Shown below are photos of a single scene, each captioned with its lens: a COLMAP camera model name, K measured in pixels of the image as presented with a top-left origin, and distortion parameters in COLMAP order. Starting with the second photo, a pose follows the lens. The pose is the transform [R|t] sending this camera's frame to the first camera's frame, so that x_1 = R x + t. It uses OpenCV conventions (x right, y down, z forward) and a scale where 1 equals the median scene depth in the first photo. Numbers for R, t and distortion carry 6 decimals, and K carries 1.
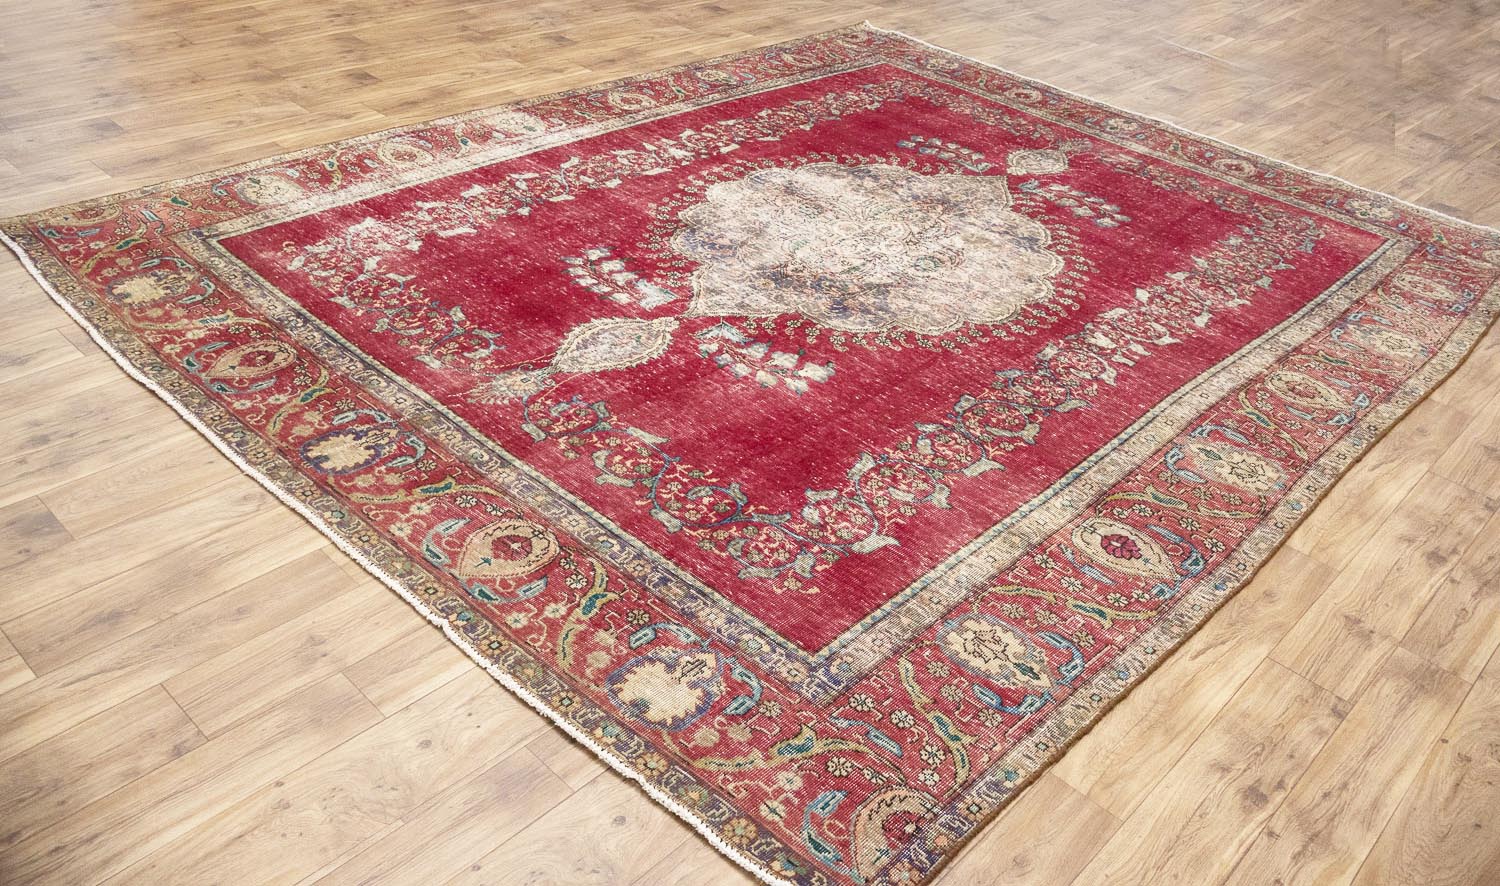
lens RADIAL K [[1233.4, 0, 730.8], [0, 1233.4, 441.5], [0, 0, 1]] dist [-0.000150, 0.001490]
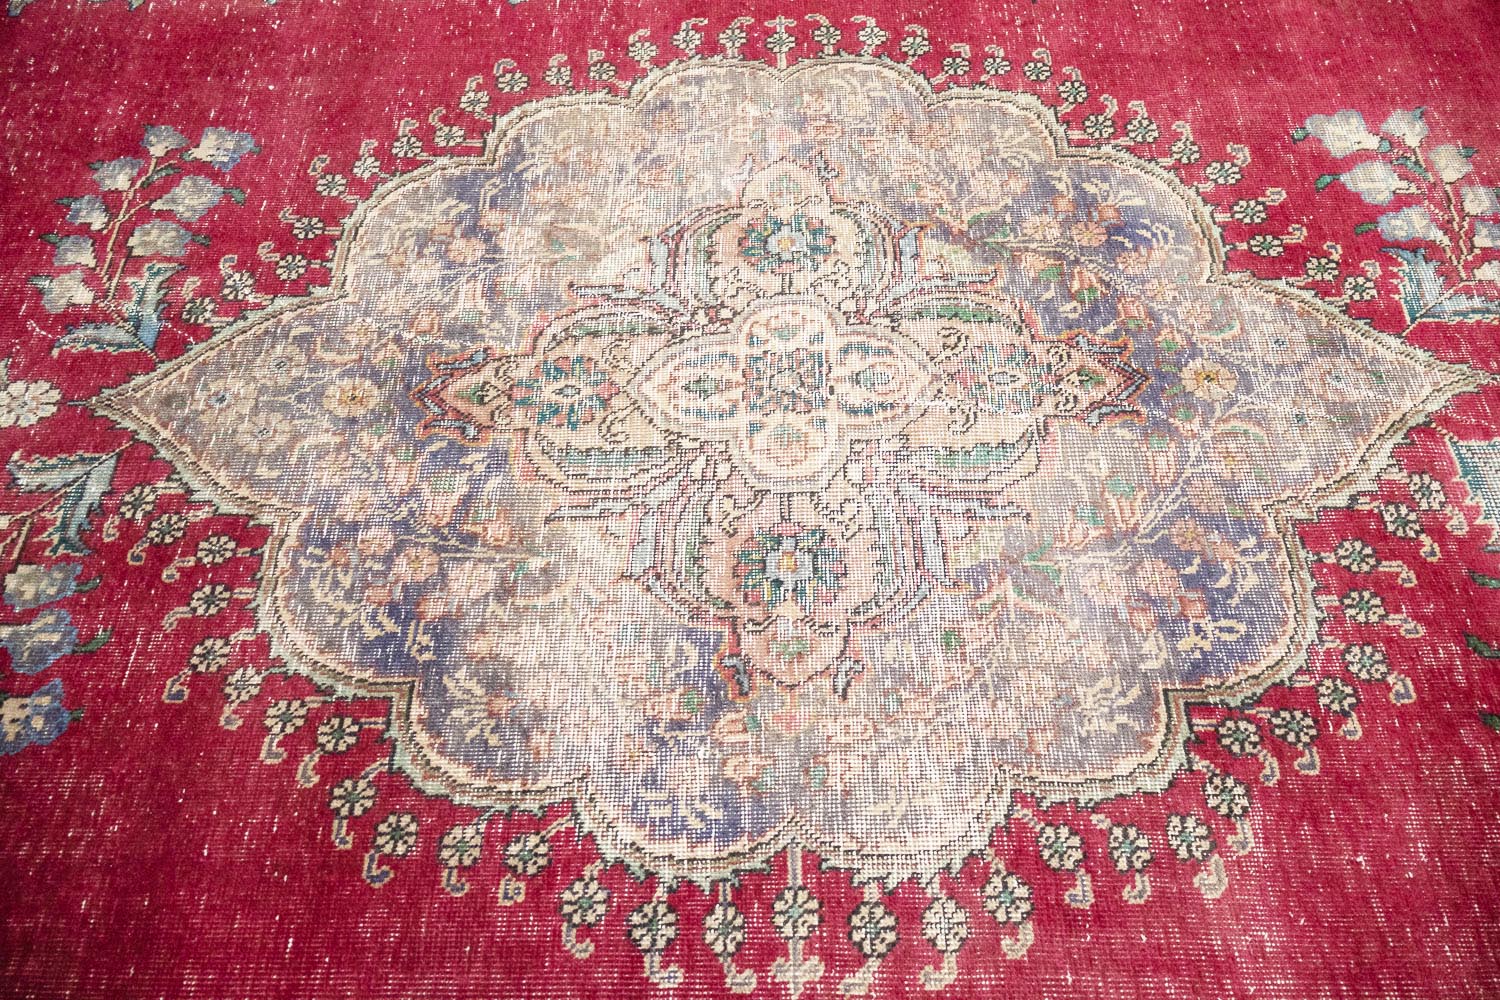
lens RADIAL K [[1270.2, 0, 717.1], [0, 1270.2, 501.8], [0, 0, 1]] dist [0.005036, -0.004882]
pose [[-0.683080, -0.649115, 0.334740, -0.026359], [0.372373, 0.084743, 0.924206, -0.521244], [-0.628283, 0.755955, 0.183827, 0.955549]]
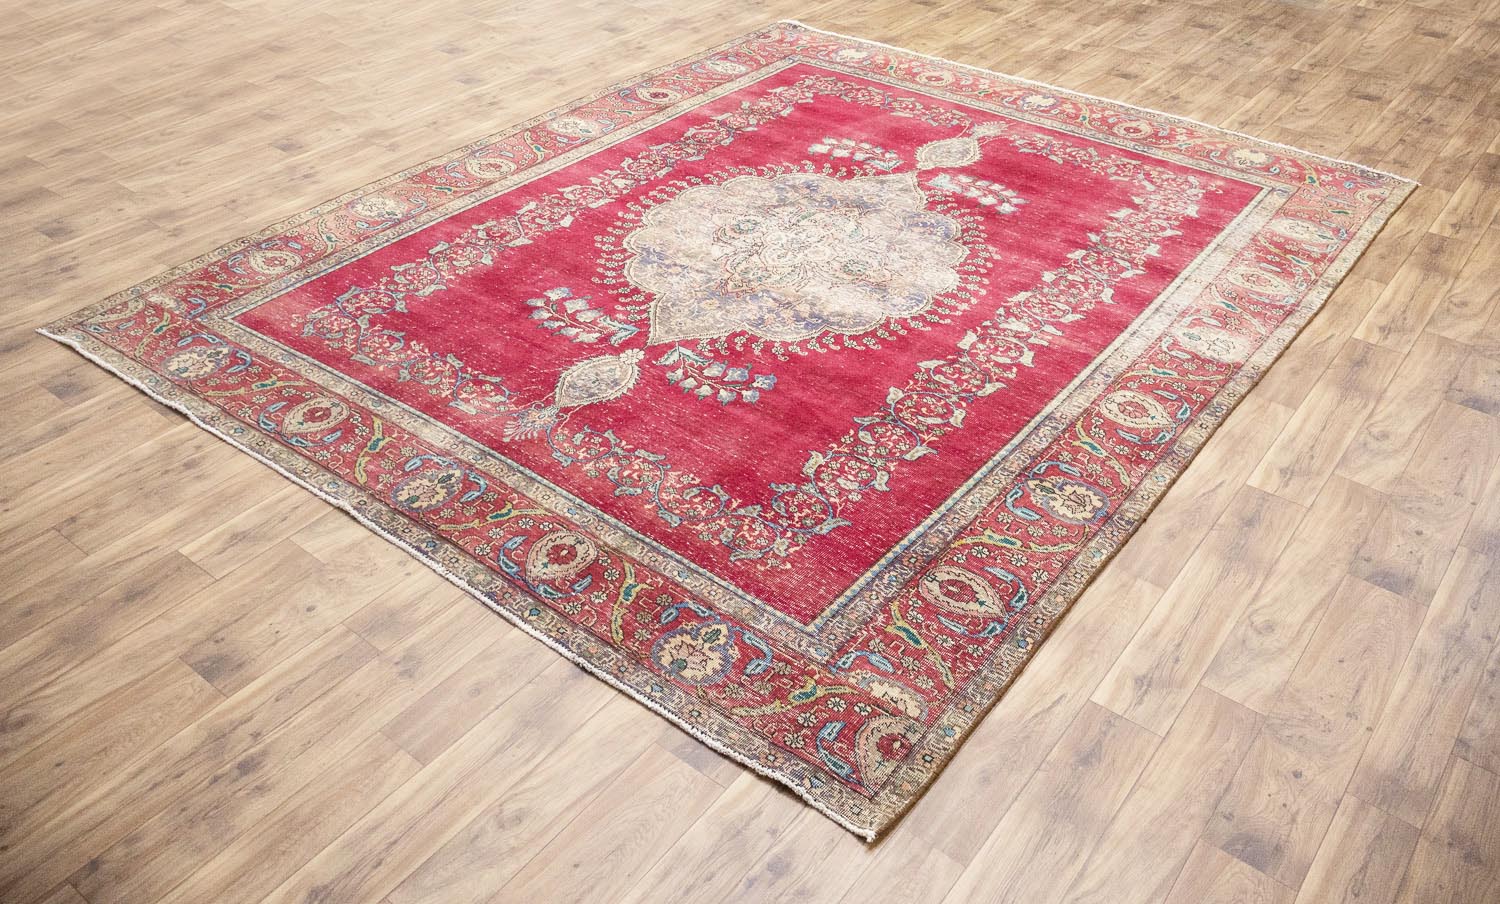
lens RADIAL K [[1212.9, 0, 766.3], [0, 1212.9, 451.9], [0, 0, 1]] dist [0.005829, -0.001473]
pose [[-0.987084, -0.010263, -0.159877, 0.308993], [-0.154229, 0.330916, 0.930971, -1.107232], [0.043351, 0.943604, -0.328225, 1.514089]]
